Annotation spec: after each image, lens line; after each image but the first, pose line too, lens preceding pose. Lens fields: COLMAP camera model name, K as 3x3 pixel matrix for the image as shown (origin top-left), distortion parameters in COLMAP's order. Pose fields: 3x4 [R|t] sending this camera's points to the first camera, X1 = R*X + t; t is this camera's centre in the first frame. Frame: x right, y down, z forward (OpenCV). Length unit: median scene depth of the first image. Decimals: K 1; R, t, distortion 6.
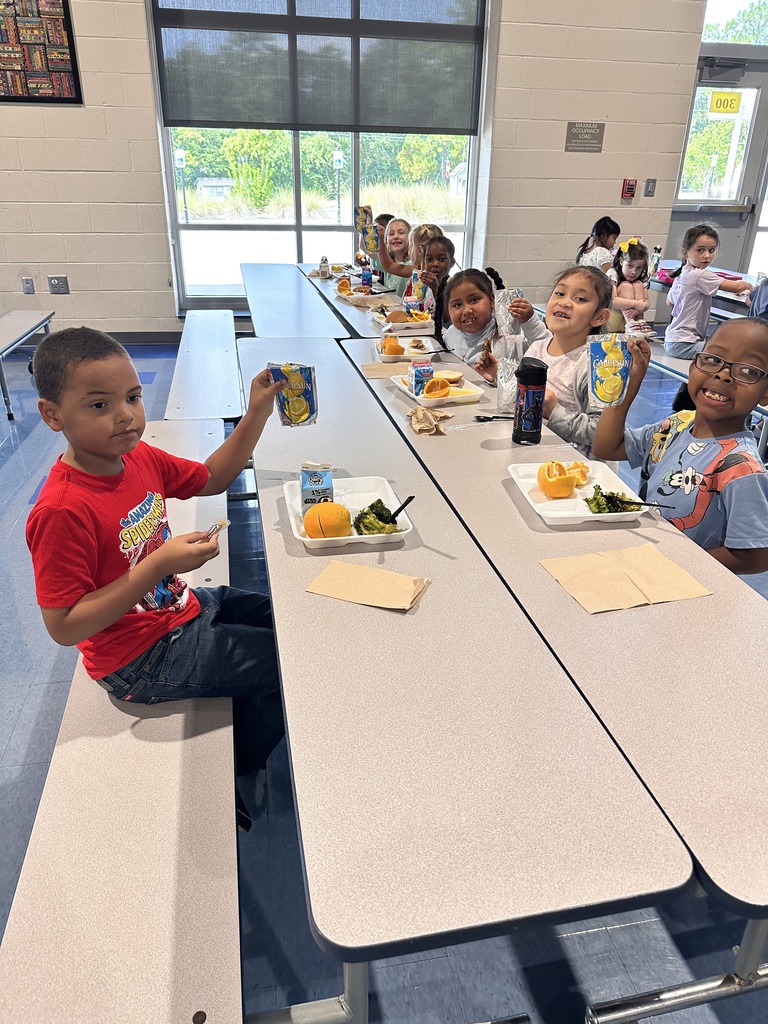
lens RADIAL K [[713.7, 0, 384.0], [0, 713.7, 512.0], [0, 0, 1]] dist [-0.026306, 0.002520]
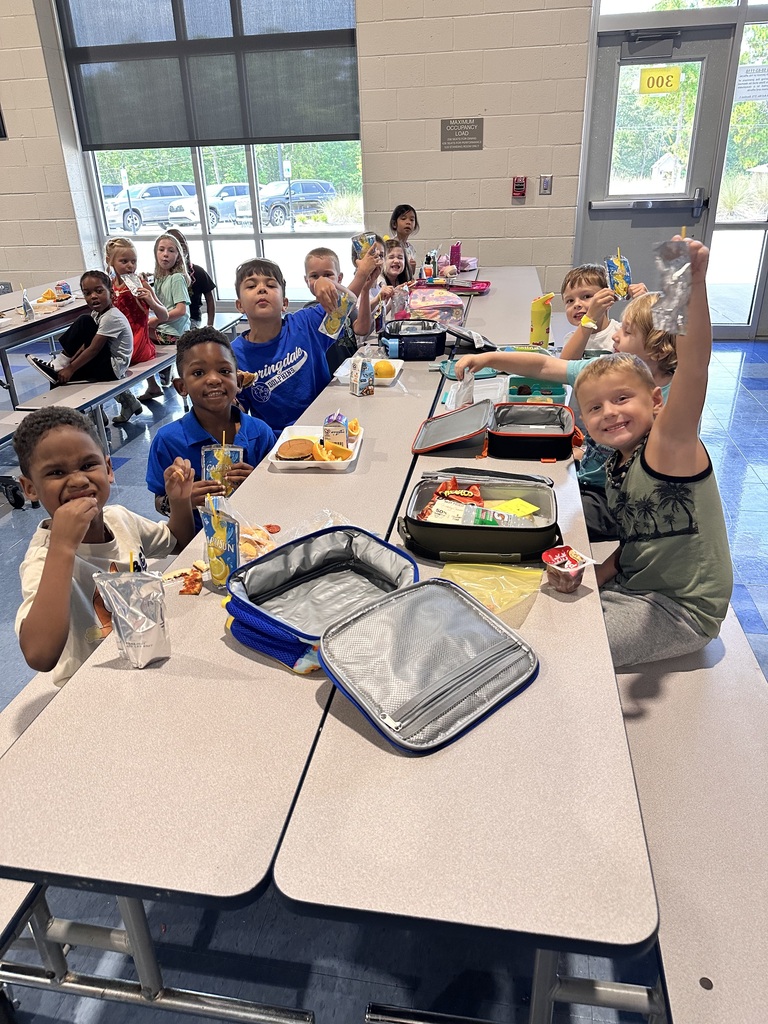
lens RADIAL K [[733.3, 0, 384.0], [0, 733.3, 512.0], [0, 0, 1]] dist [-0.005990, -0.004389]
pose [[0.932189, 0.110211, -0.344786, 0.572553], [-0.116520, 0.993185, 0.002441, -0.022779], [0.342706, 0.037899, 0.938678, 0.071443]]
